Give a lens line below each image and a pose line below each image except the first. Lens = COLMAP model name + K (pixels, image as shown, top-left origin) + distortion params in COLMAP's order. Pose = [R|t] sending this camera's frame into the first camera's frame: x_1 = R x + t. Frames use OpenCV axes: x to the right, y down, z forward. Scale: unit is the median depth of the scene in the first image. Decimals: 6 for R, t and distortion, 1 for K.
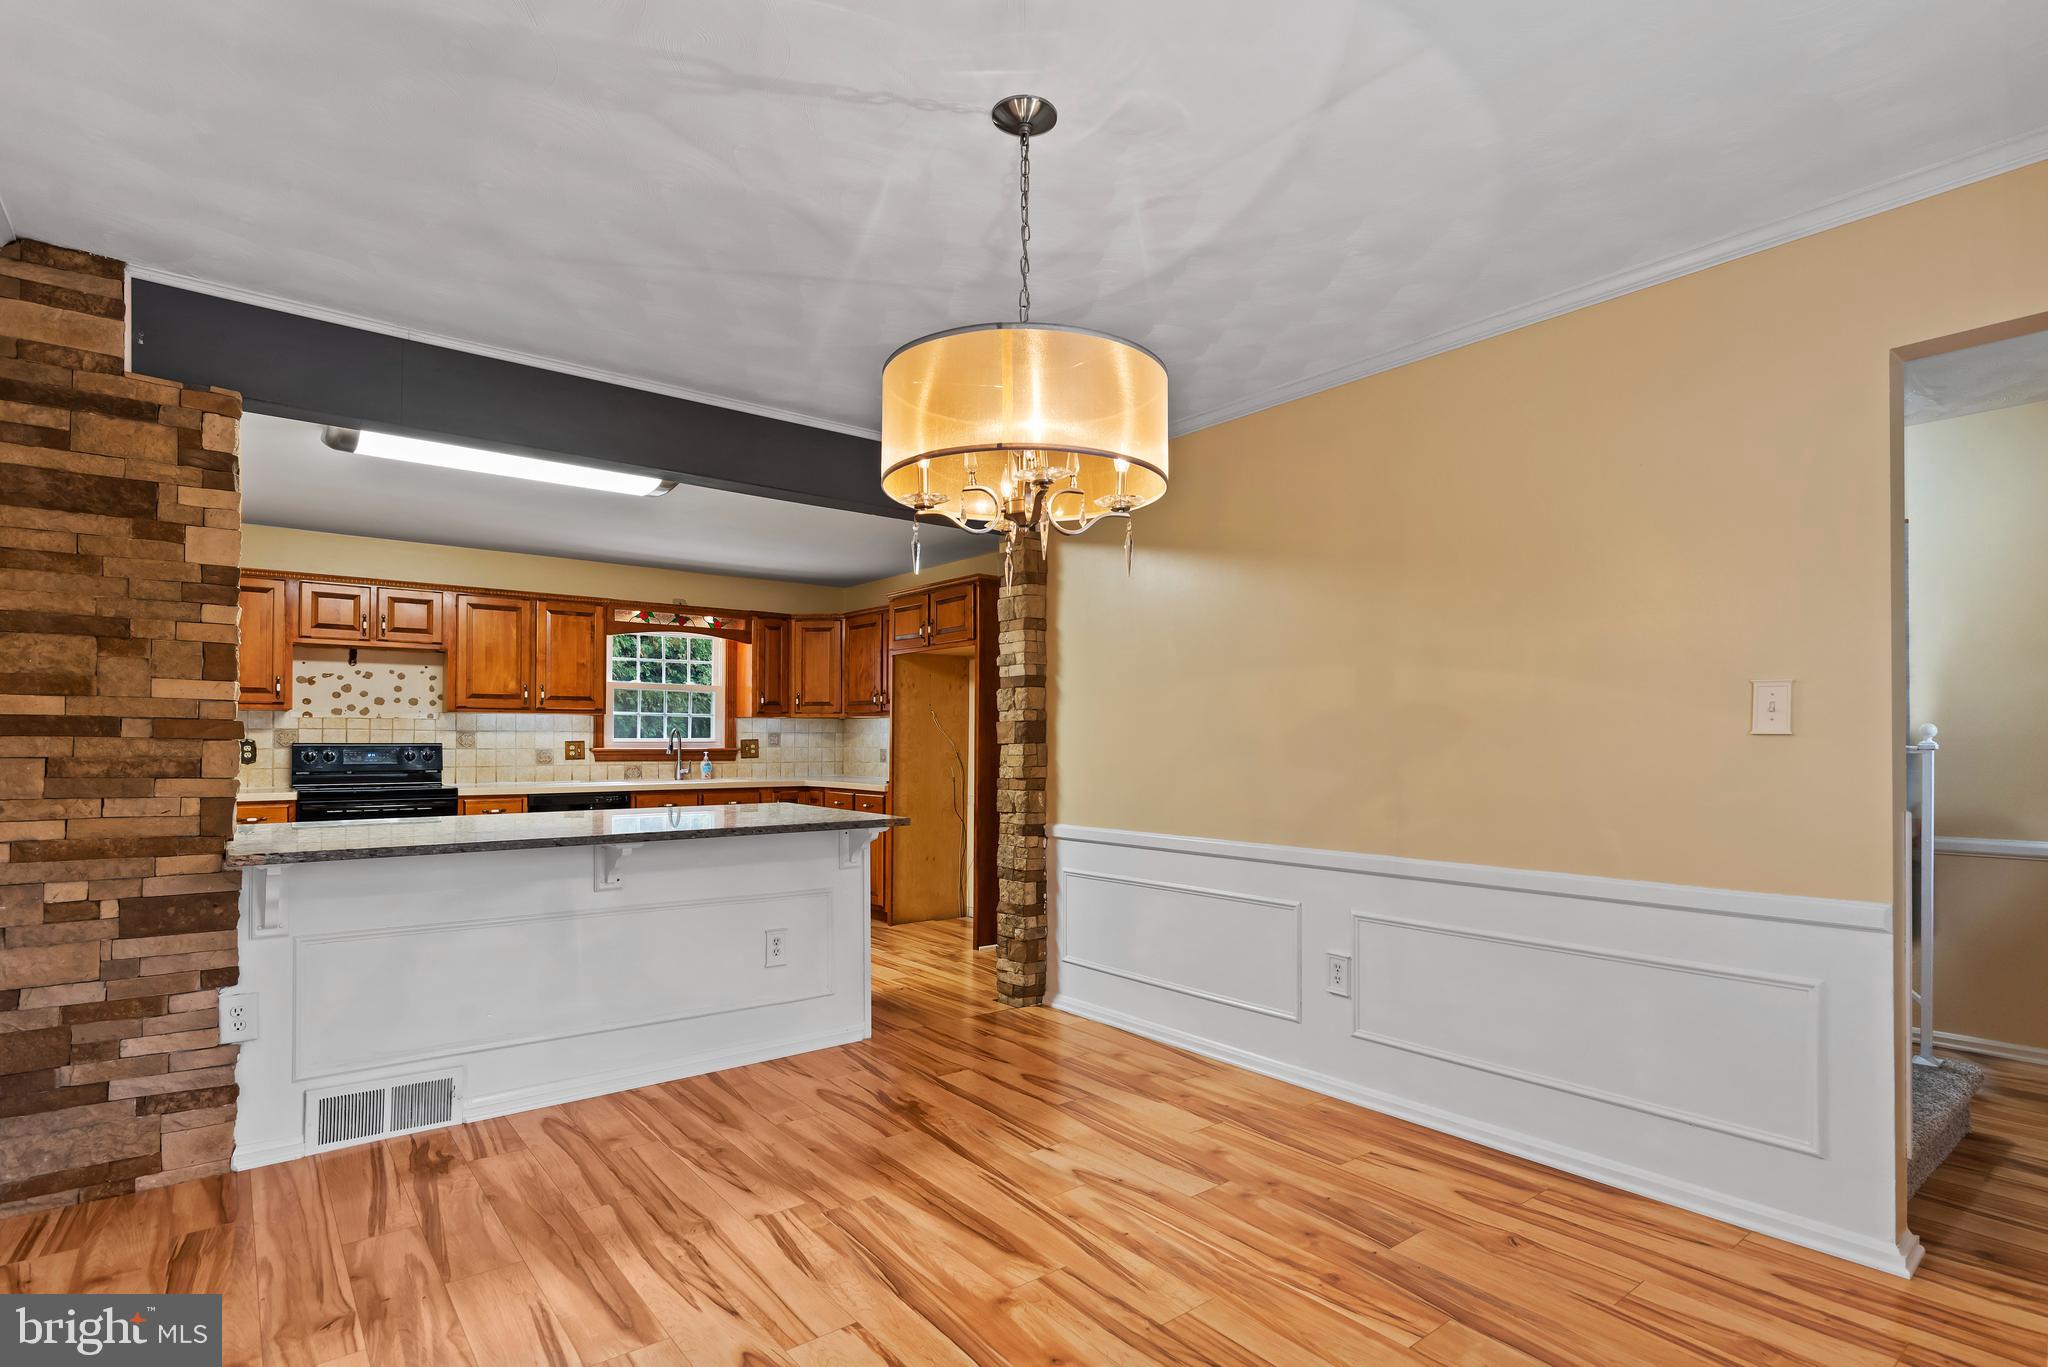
lens RADIAL K [[1050.5, 0, 1069.7], [0, 1050.5, 725.3], [0, 0, 1]] dist [-0.004416, -0.001209]
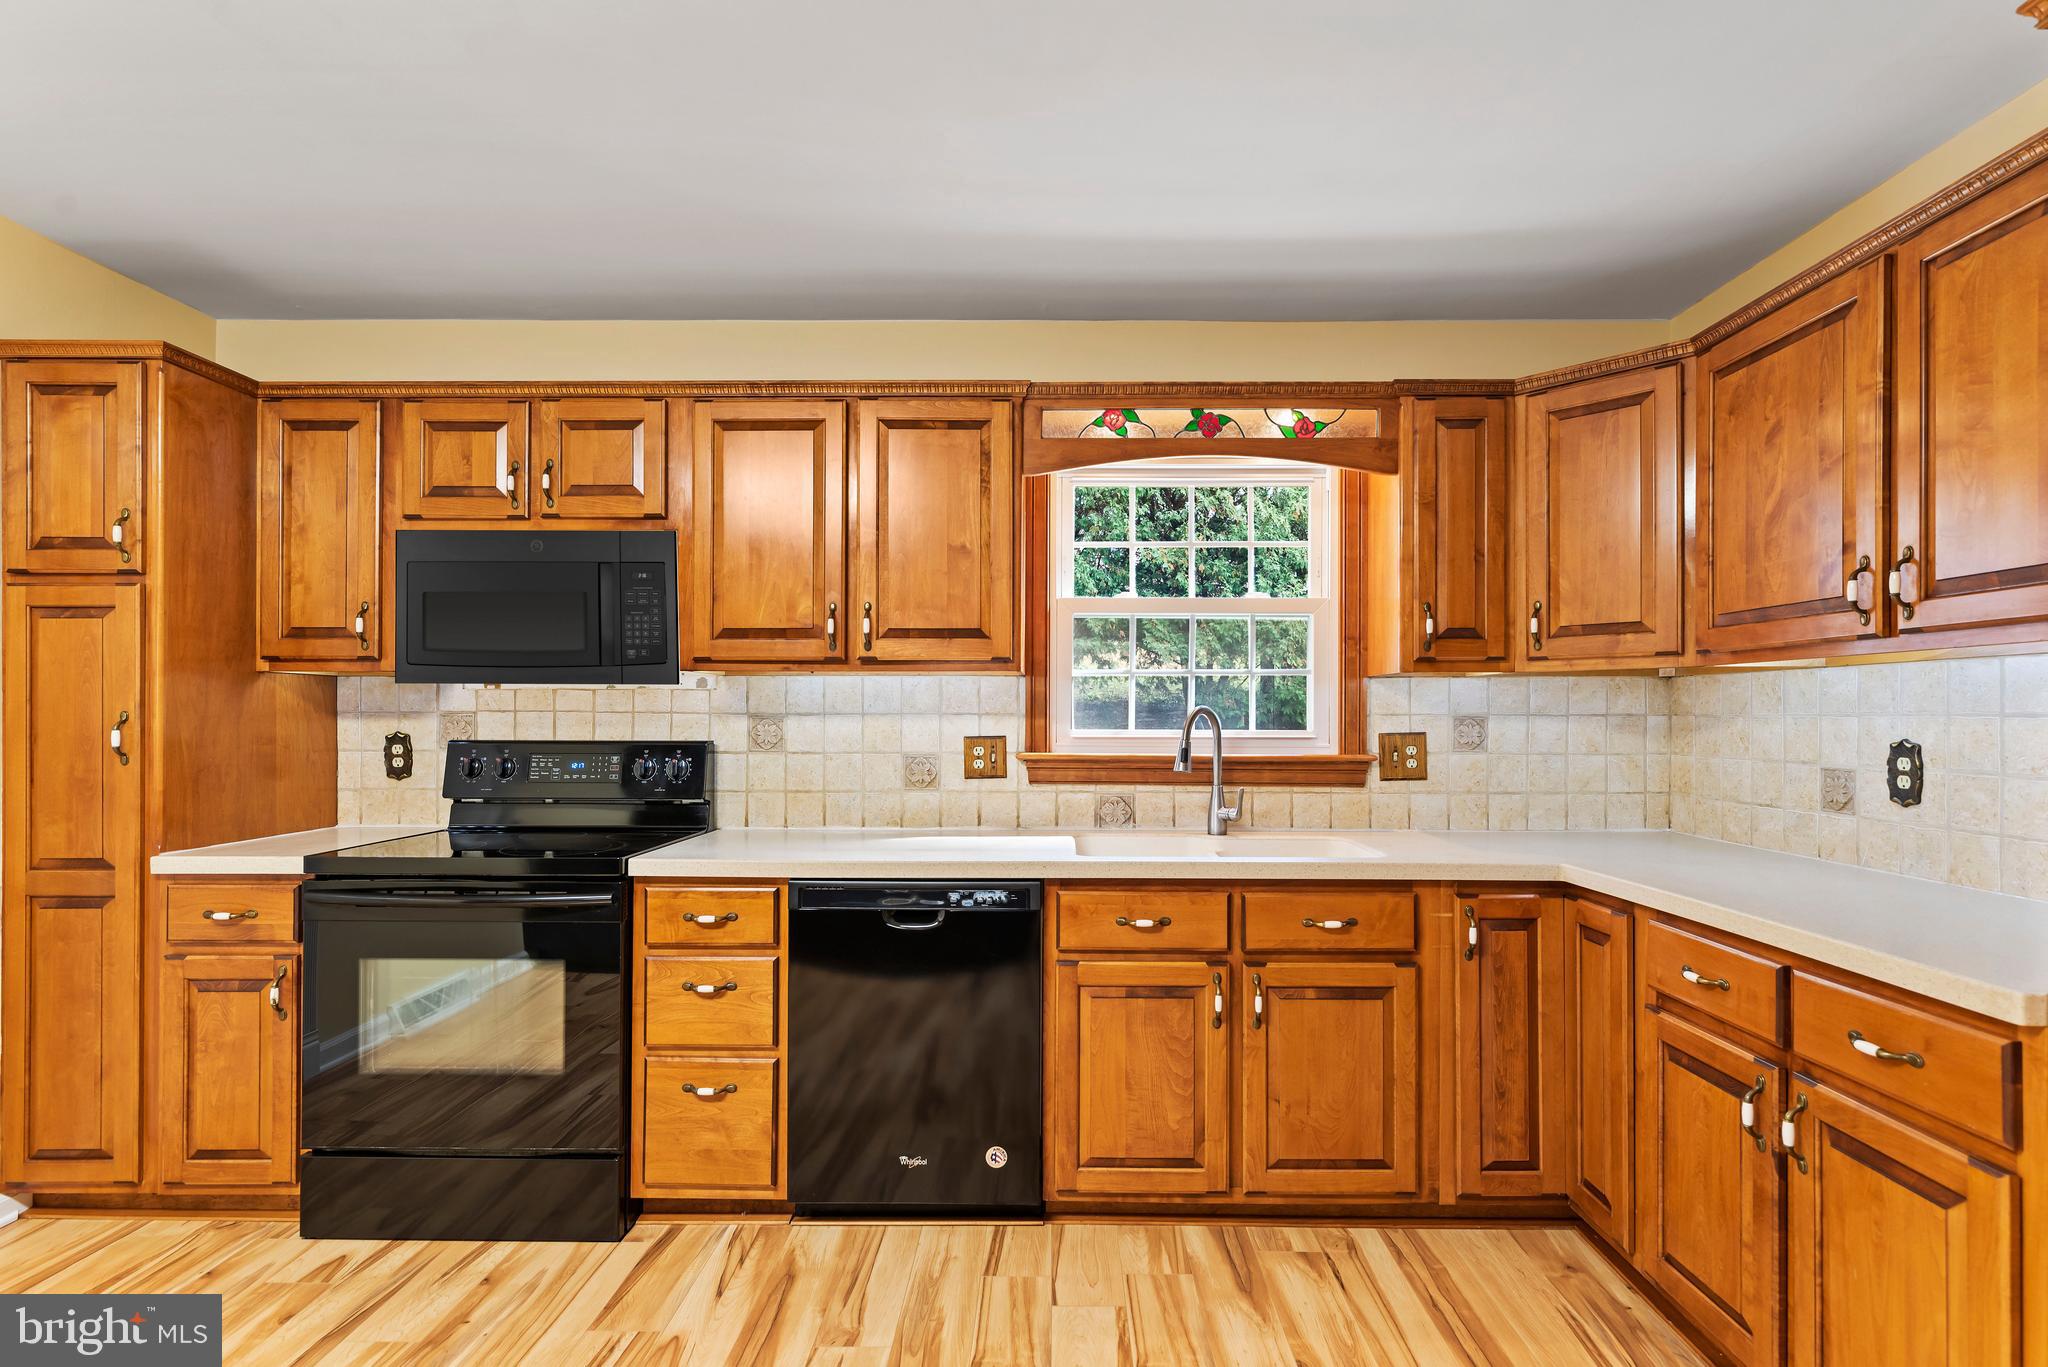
lens RADIAL K [[1009.9, 0, 1046.1], [0, 1009.9, 709.8], [0, 0, 1]] dist [0.000298, -0.000348]
pose [[0.762570, -0.004113, -0.646893, -0.179768], [0.008523, 0.999957, 0.003690, 0.002698], [0.646850, -0.008328, 0.762572, 0.691554]]
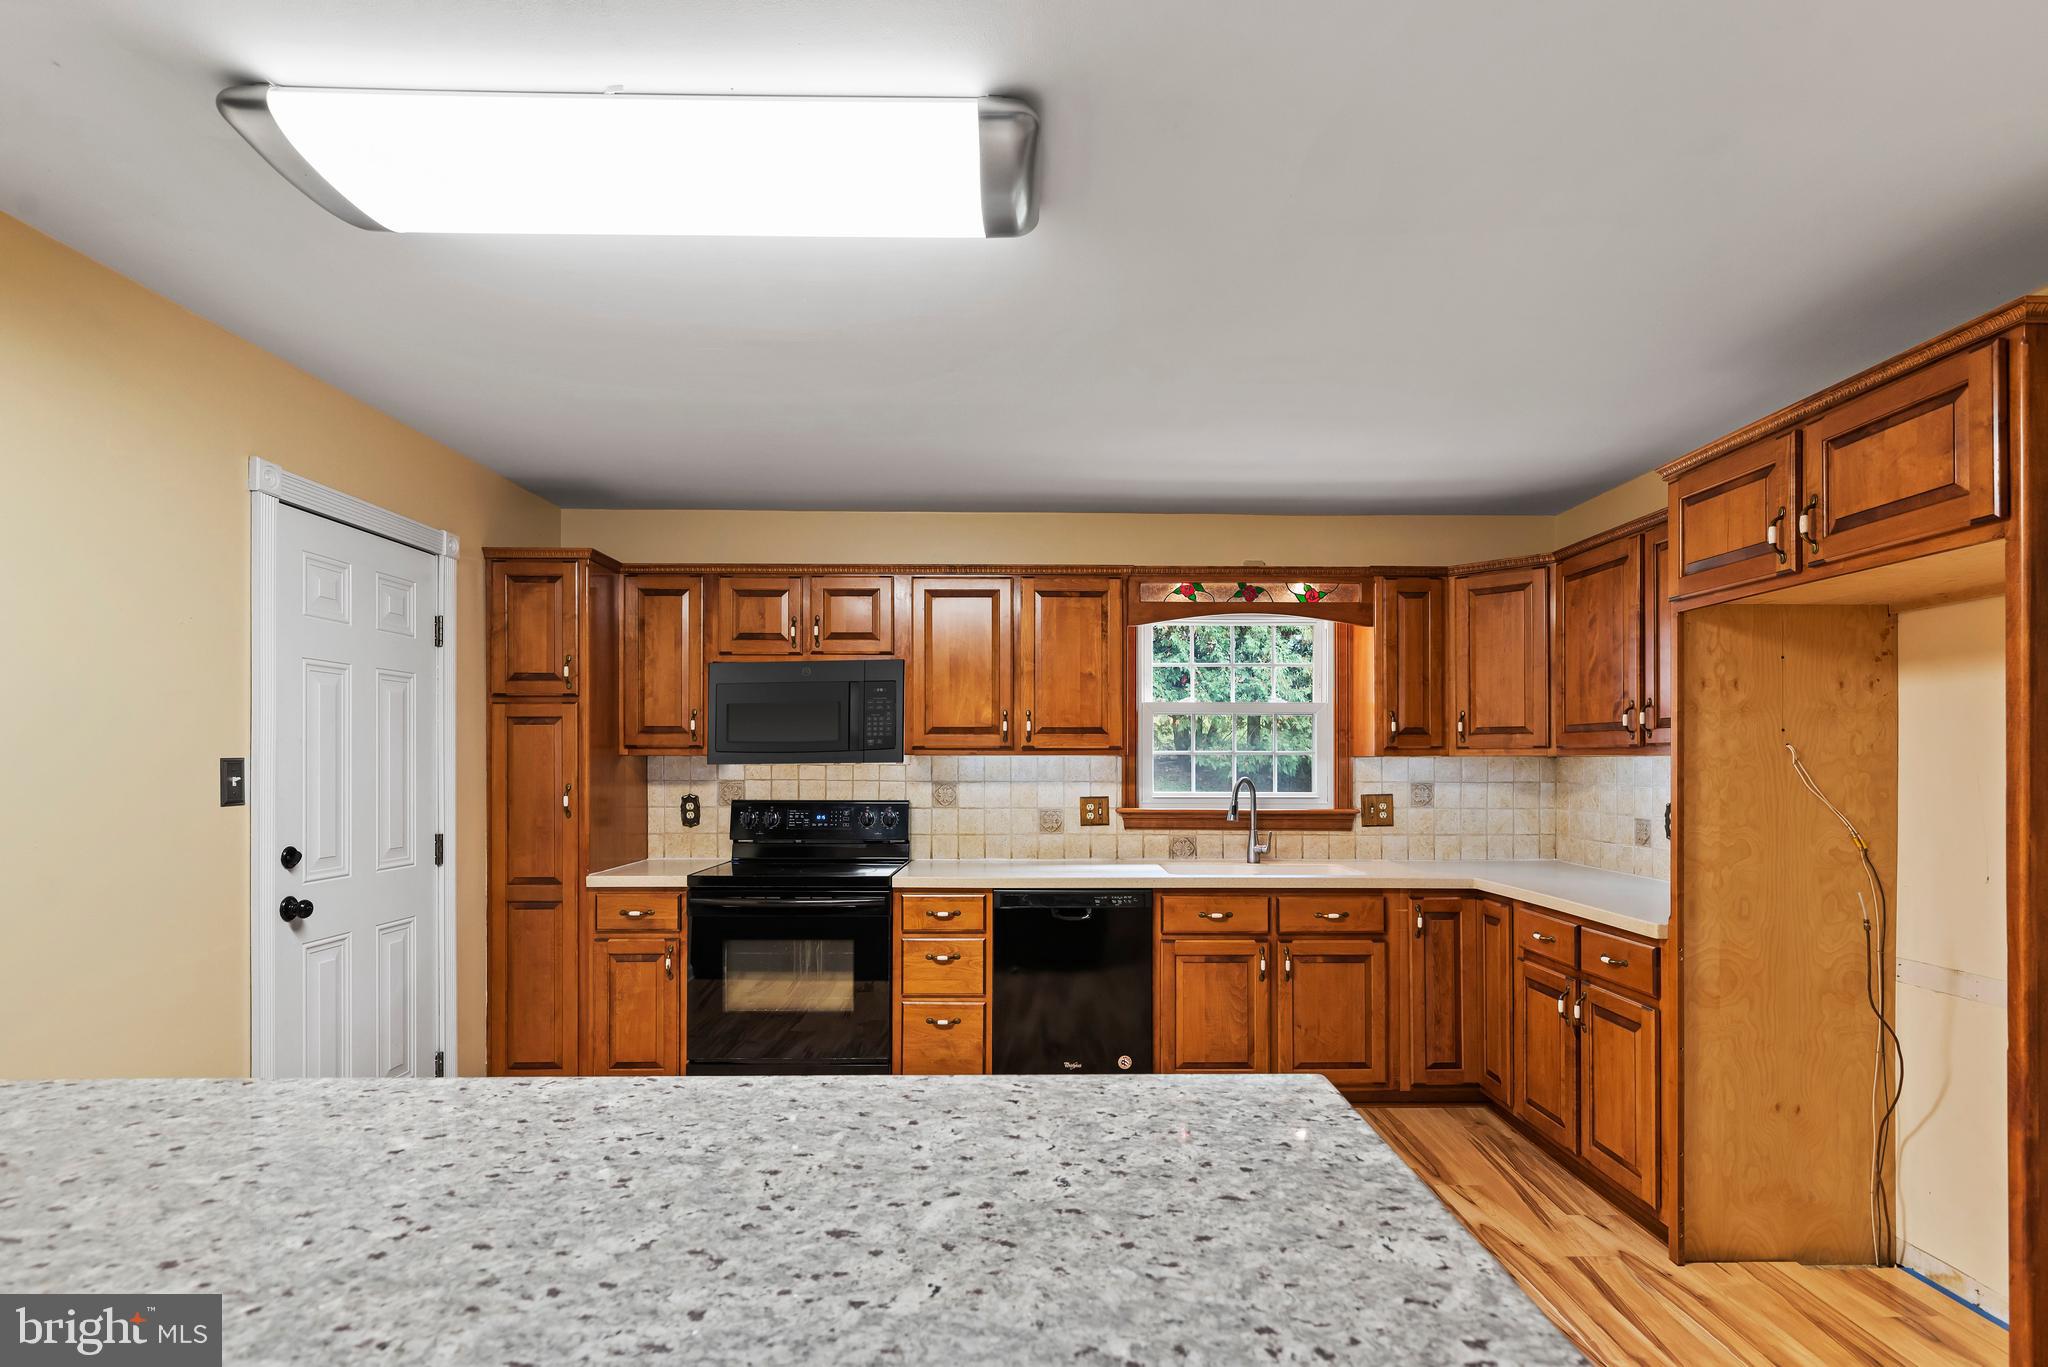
lens RADIAL K [[1036.4, 0, 1034.3], [0, 1036.4, 746.3], [0, 0, 1]] dist [0.000869, -0.000163]
pose [[0.772863, -0.009255, -0.634505, -0.097984], [0.009057, 0.999953, -0.003554, -0.013665], [0.634508, -0.003000, 0.772911, 0.484769]]
